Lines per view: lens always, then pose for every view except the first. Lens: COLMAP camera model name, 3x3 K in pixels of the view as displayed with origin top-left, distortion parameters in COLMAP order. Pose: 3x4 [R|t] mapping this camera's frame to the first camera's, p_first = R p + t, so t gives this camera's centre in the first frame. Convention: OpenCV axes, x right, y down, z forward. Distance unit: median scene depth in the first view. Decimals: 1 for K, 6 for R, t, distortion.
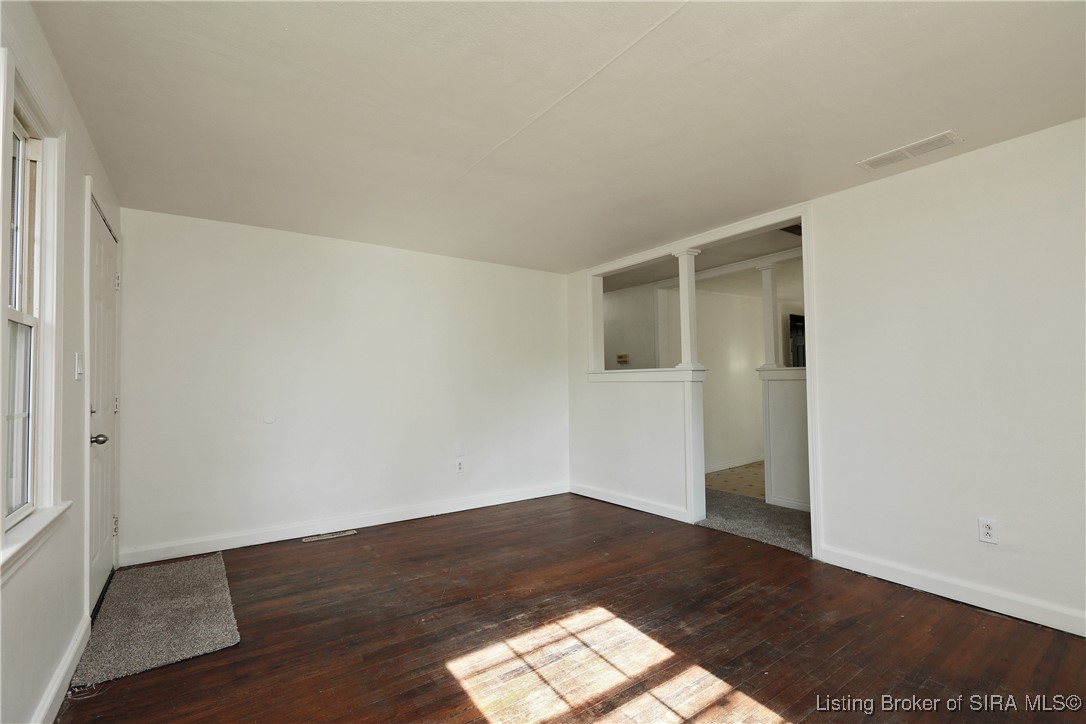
lens RADIAL K [[480.8, 0, 536.6], [0, 480.8, 364.5], [0, 0, 1]] dist [-0.004652, -0.000451]
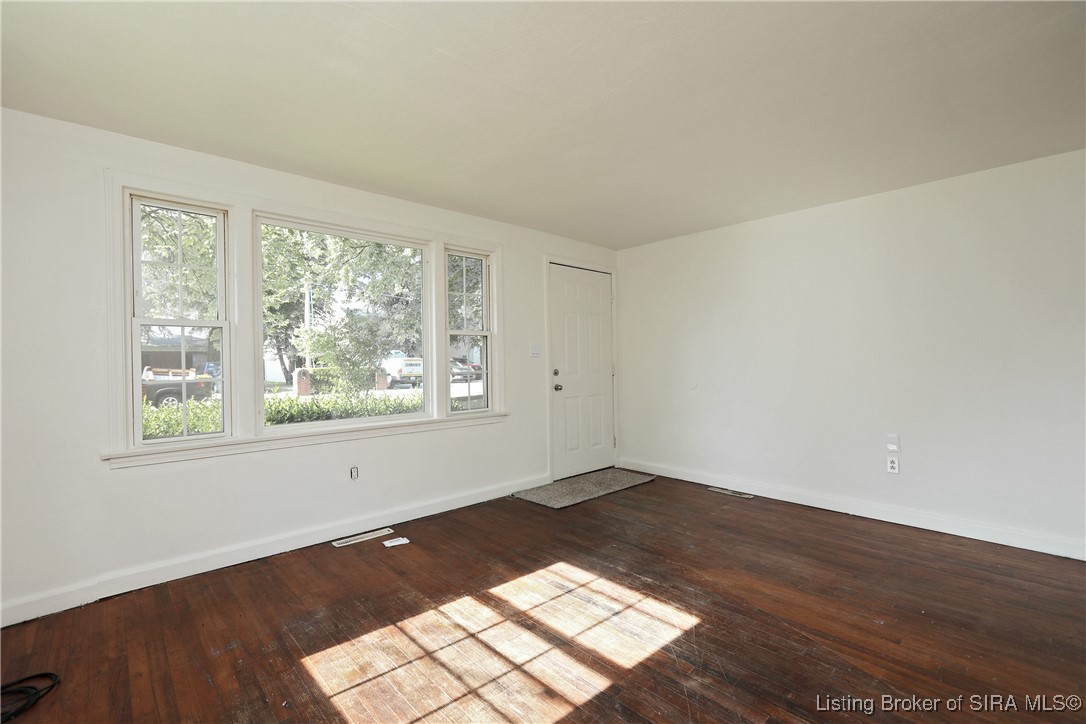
lens RADIAL K [[480.8, 0, 536.6], [0, 480.8, 364.5], [0, 0, 1]] dist [-0.004652, -0.000451]
pose [[0.134013, 0.013668, -0.990885, 0.908670], [0.043349, 0.998867, 0.019641, 0.020656], [0.990031, -0.045586, 0.133268, 0.600342]]
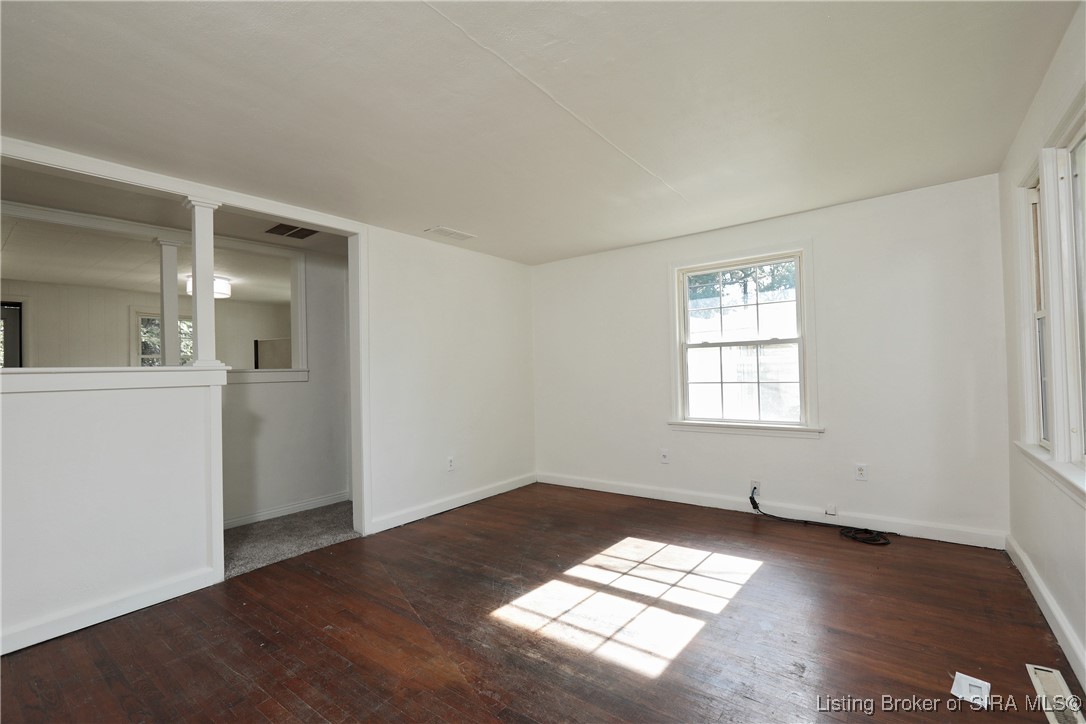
lens RADIAL K [[480.8, 0, 536.6], [0, 480.8, 364.5], [0, 0, 1]] dist [-0.004652, -0.000451]
pose [[-0.296359, 0.032847, 0.954512, -0.794274], [0.000483, 0.999413, -0.034242, 0.044112], [-0.955076, -0.009687, -0.296201, 1.166999]]
